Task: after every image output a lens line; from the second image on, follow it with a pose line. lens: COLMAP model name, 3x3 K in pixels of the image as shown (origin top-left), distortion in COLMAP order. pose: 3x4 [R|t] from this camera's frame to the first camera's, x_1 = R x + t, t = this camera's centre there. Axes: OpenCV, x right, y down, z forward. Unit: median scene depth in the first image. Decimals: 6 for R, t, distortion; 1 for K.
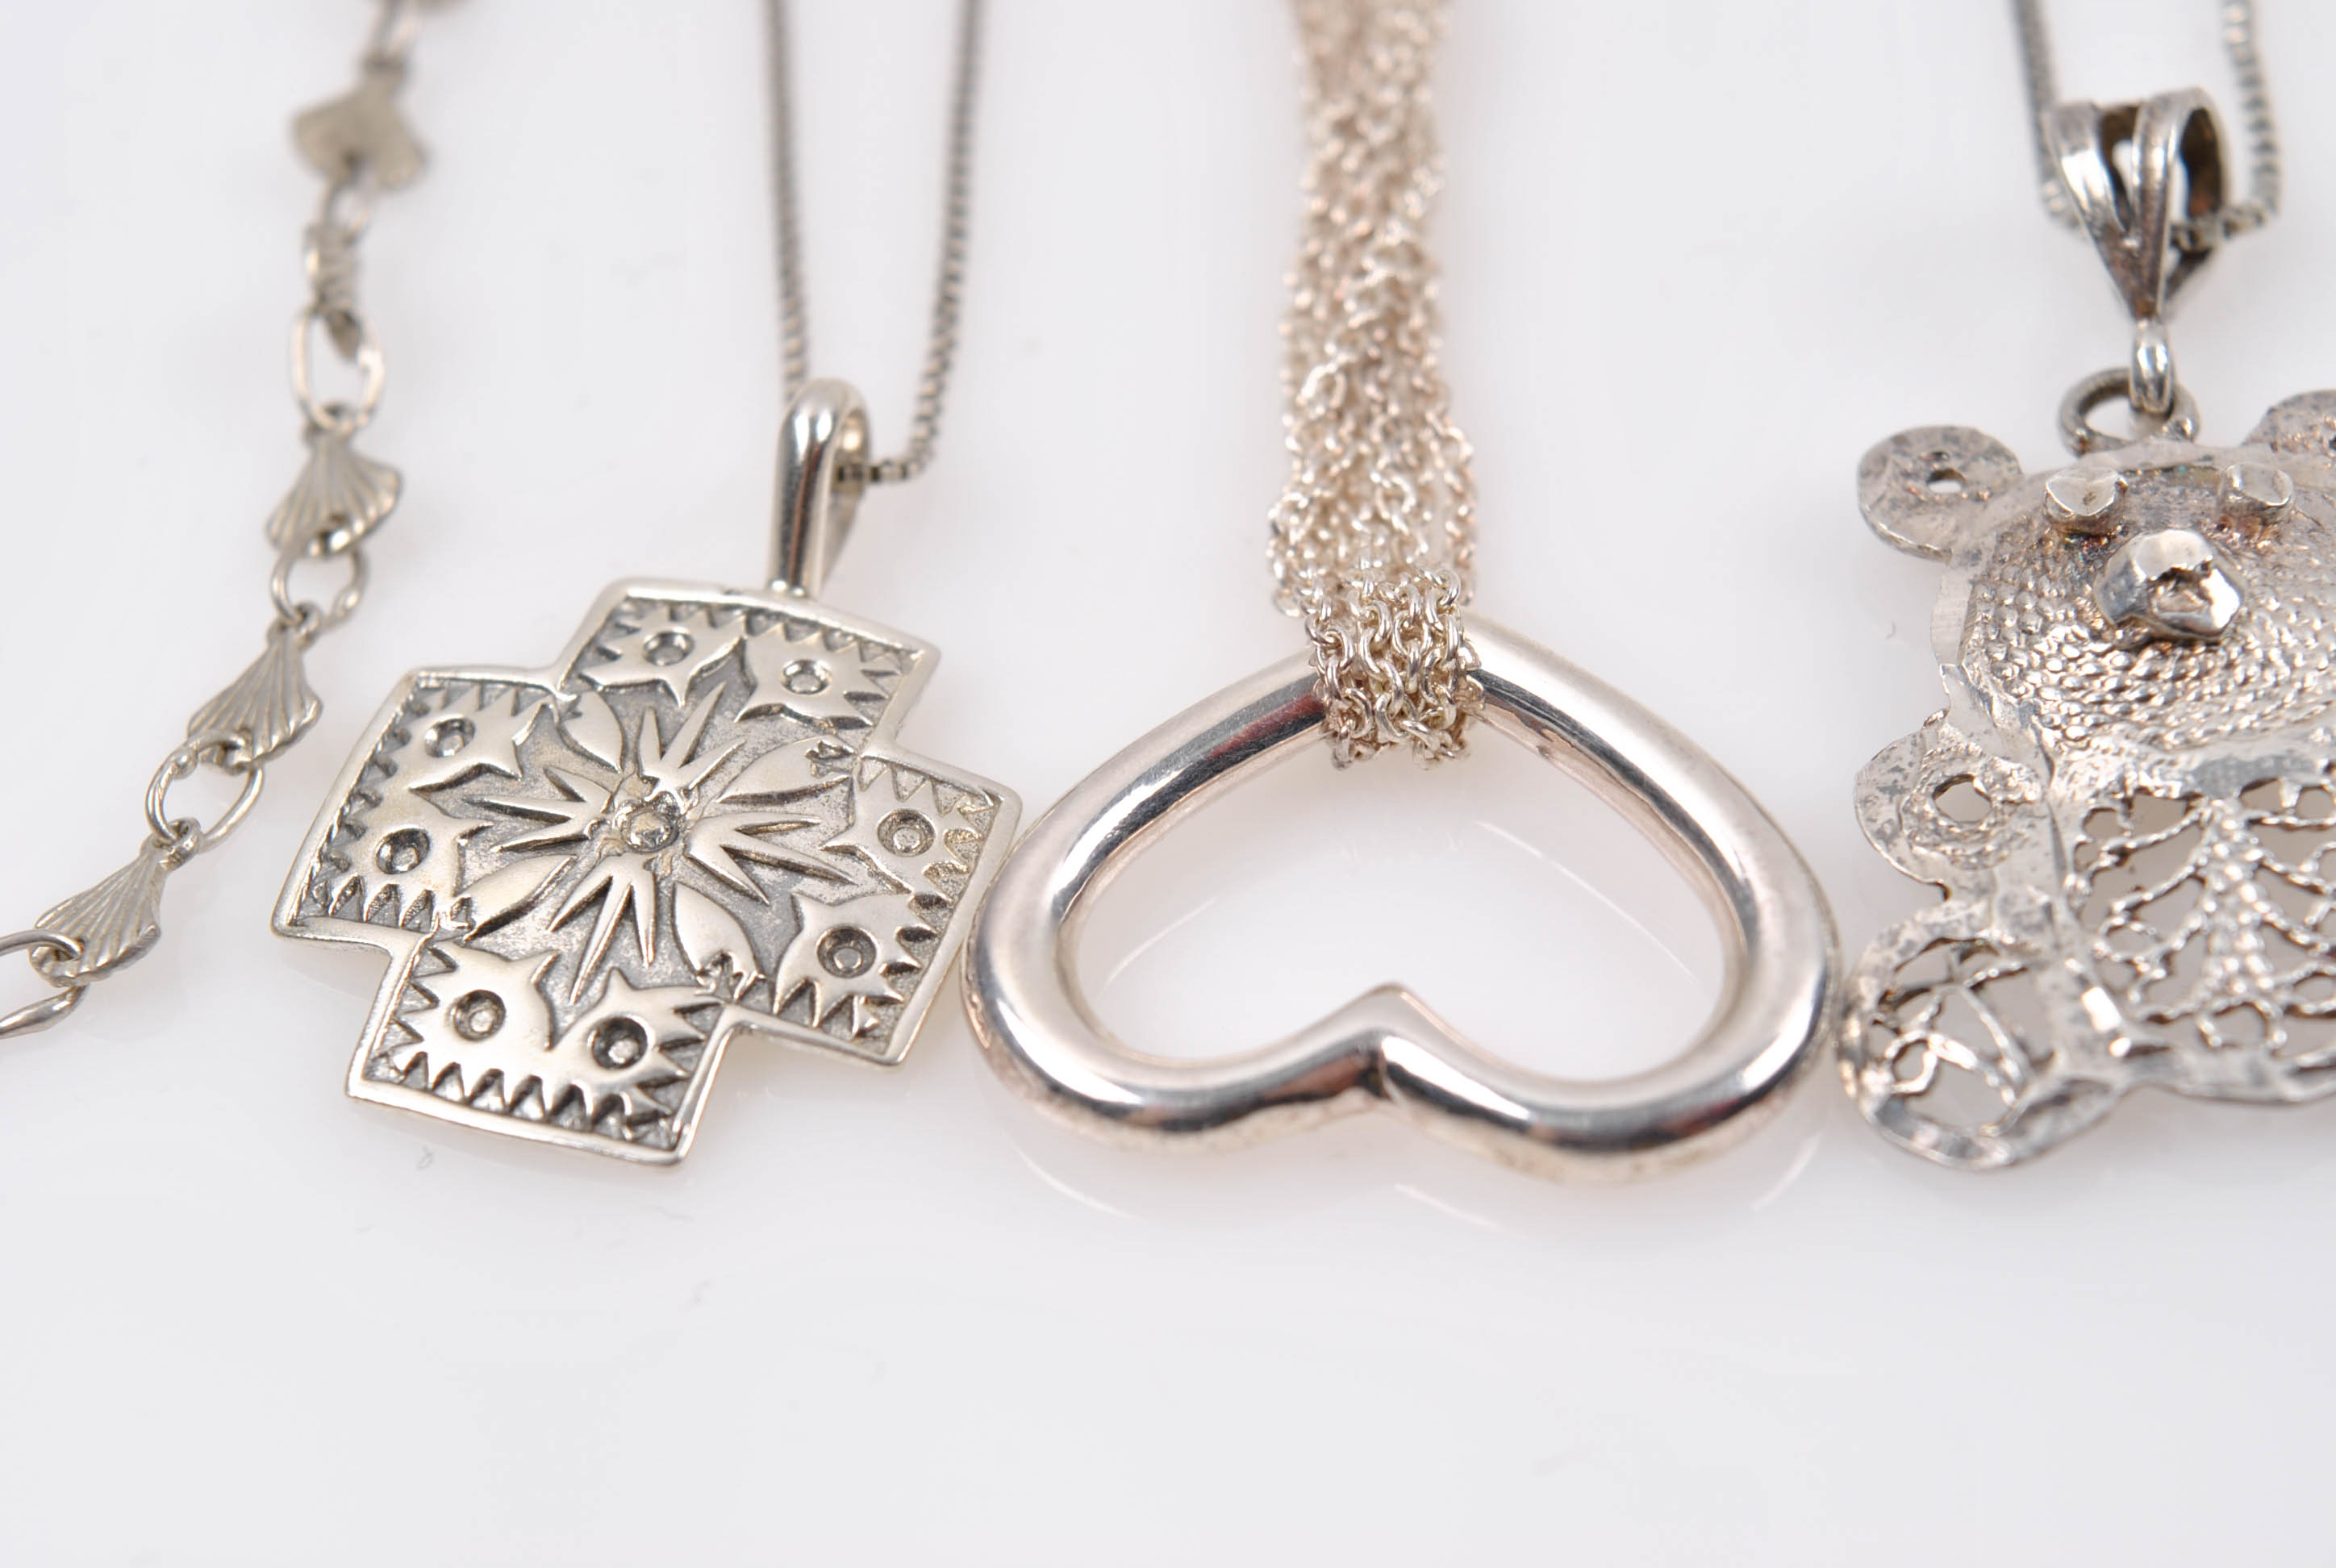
lens RADIAL K [[5167.1, 0, 1168.0], [0, 5167.1, 784.0], [0, 0, 1]] dist [0.082237, -0.146697]
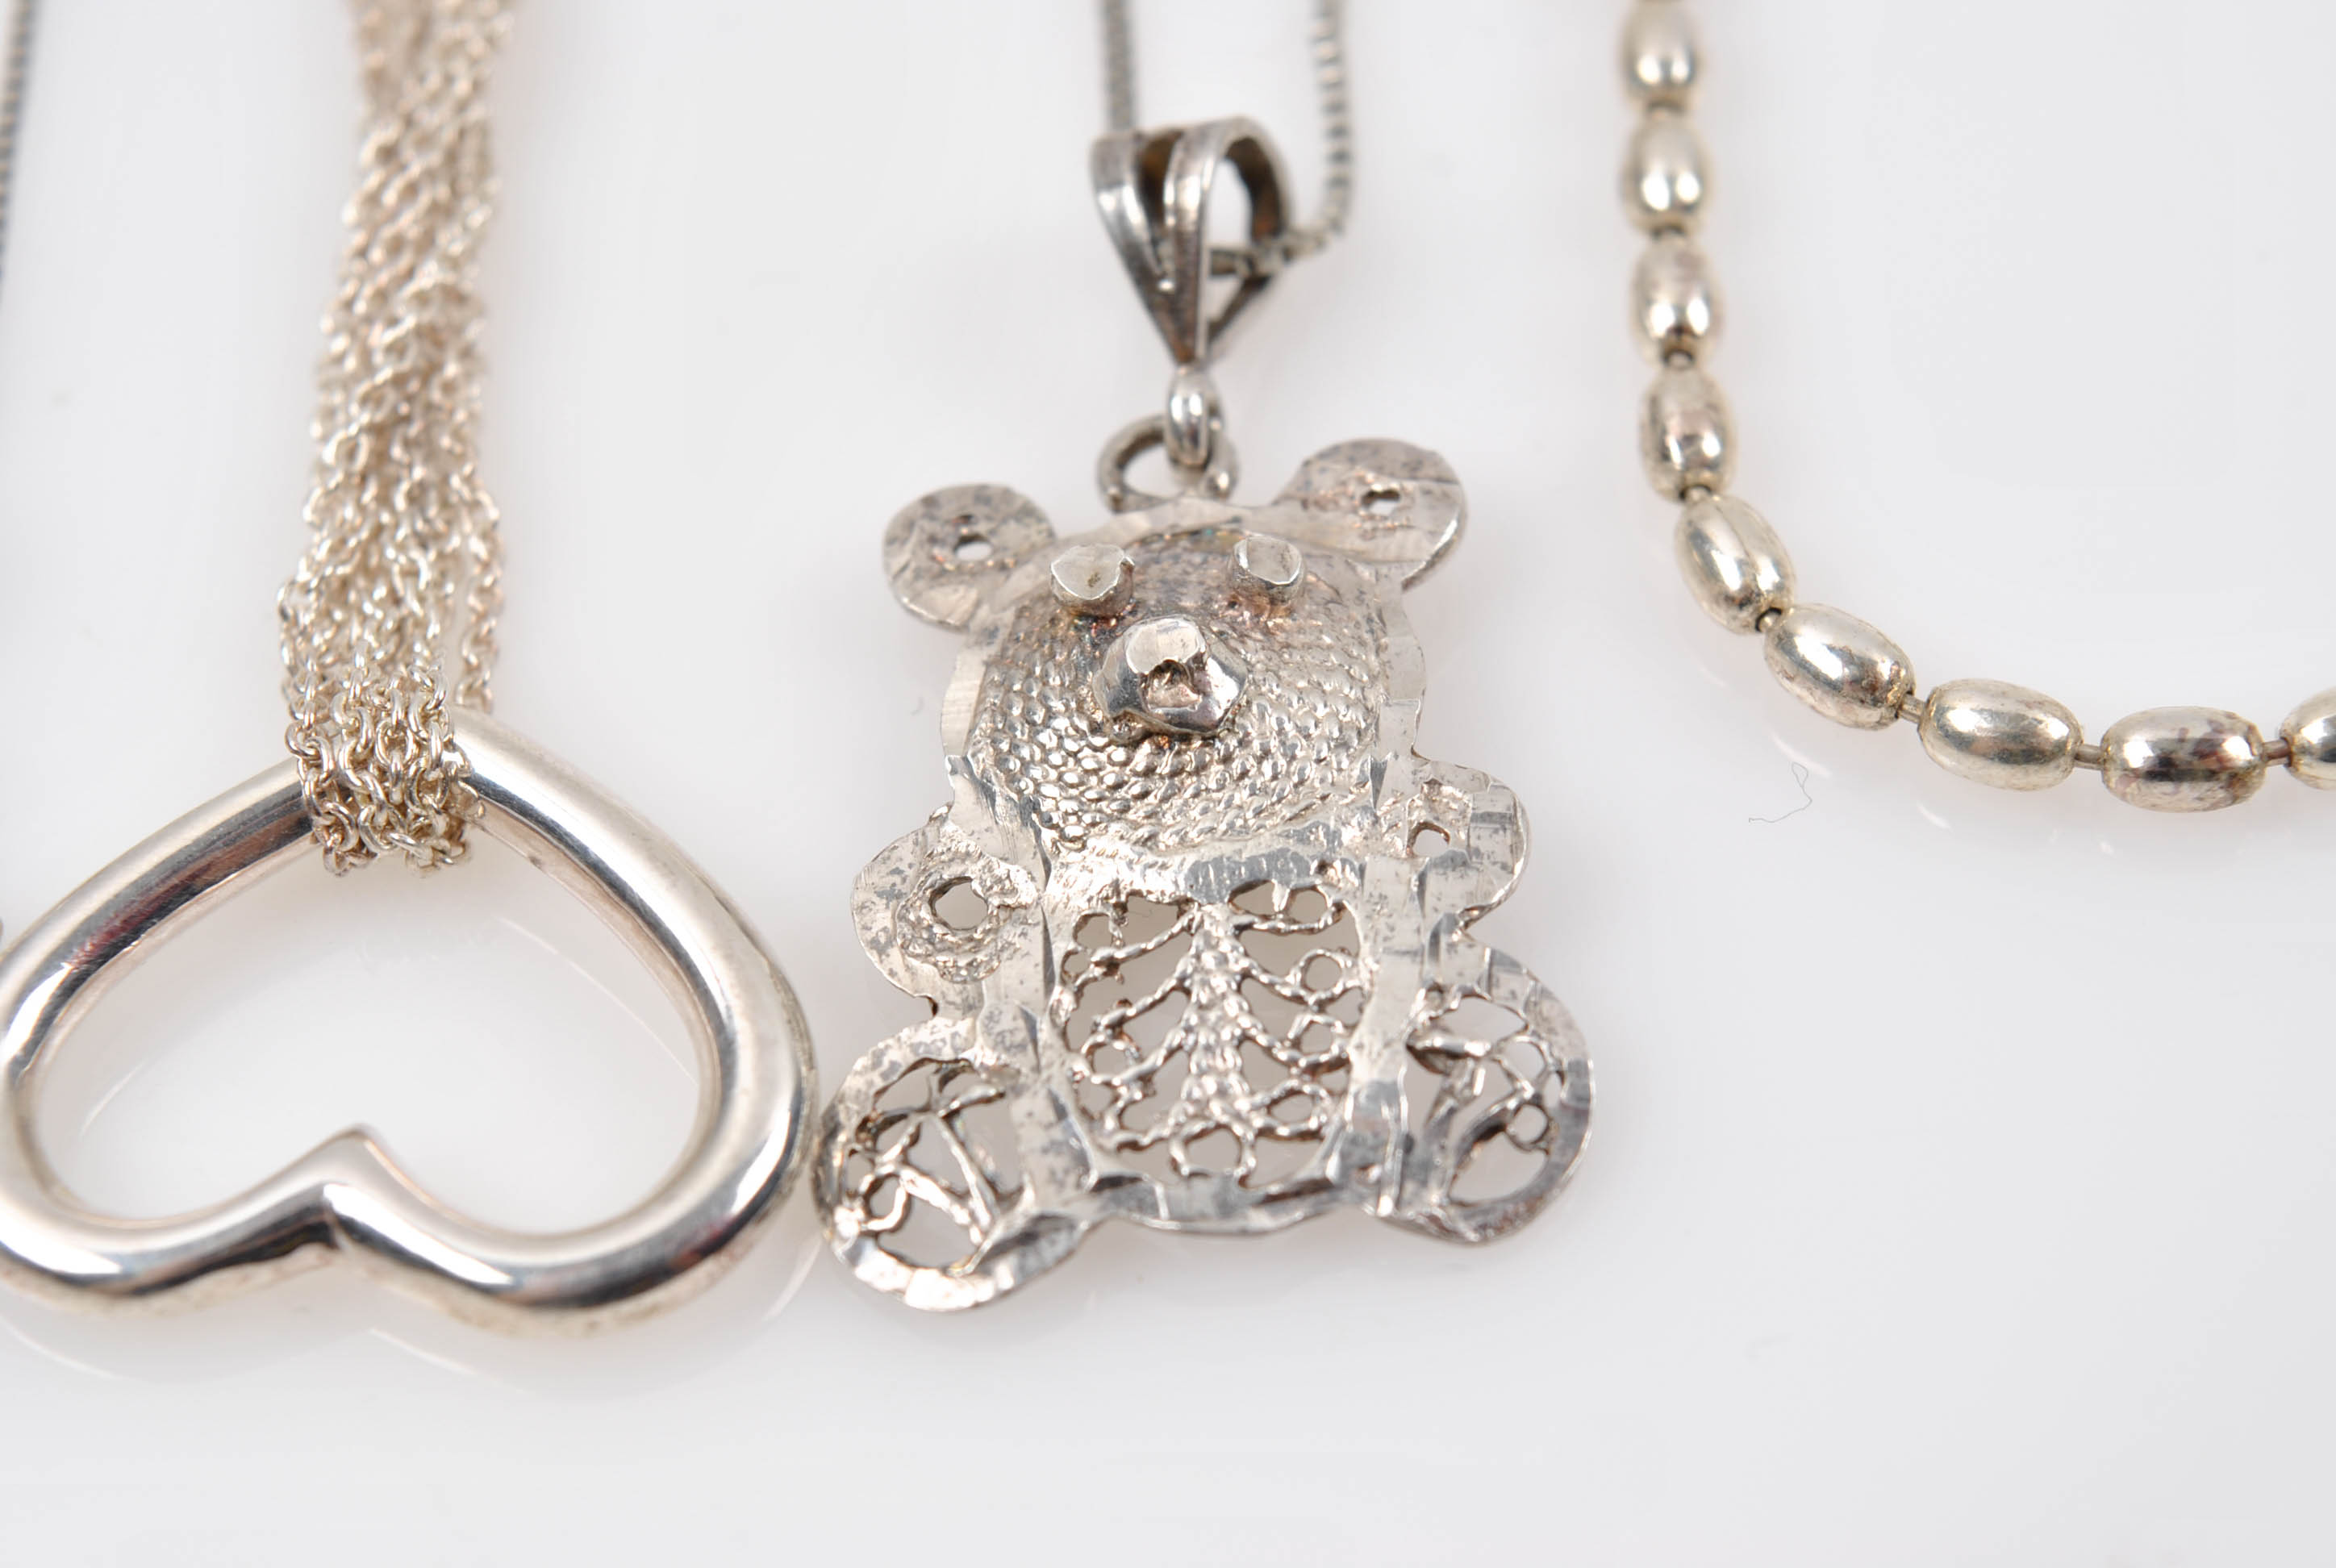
lens RADIAL K [[5167.1, 0, 1168.0], [0, 5167.1, 784.0], [0, 0, 1]] dist [0.082237, -0.146697]
pose [[0.998819, -0.032138, 0.036436, 0.155872], [0.028715, 0.995448, 0.090874, -0.105101], [-0.039191, -0.089721, 0.995196, 0.034313]]
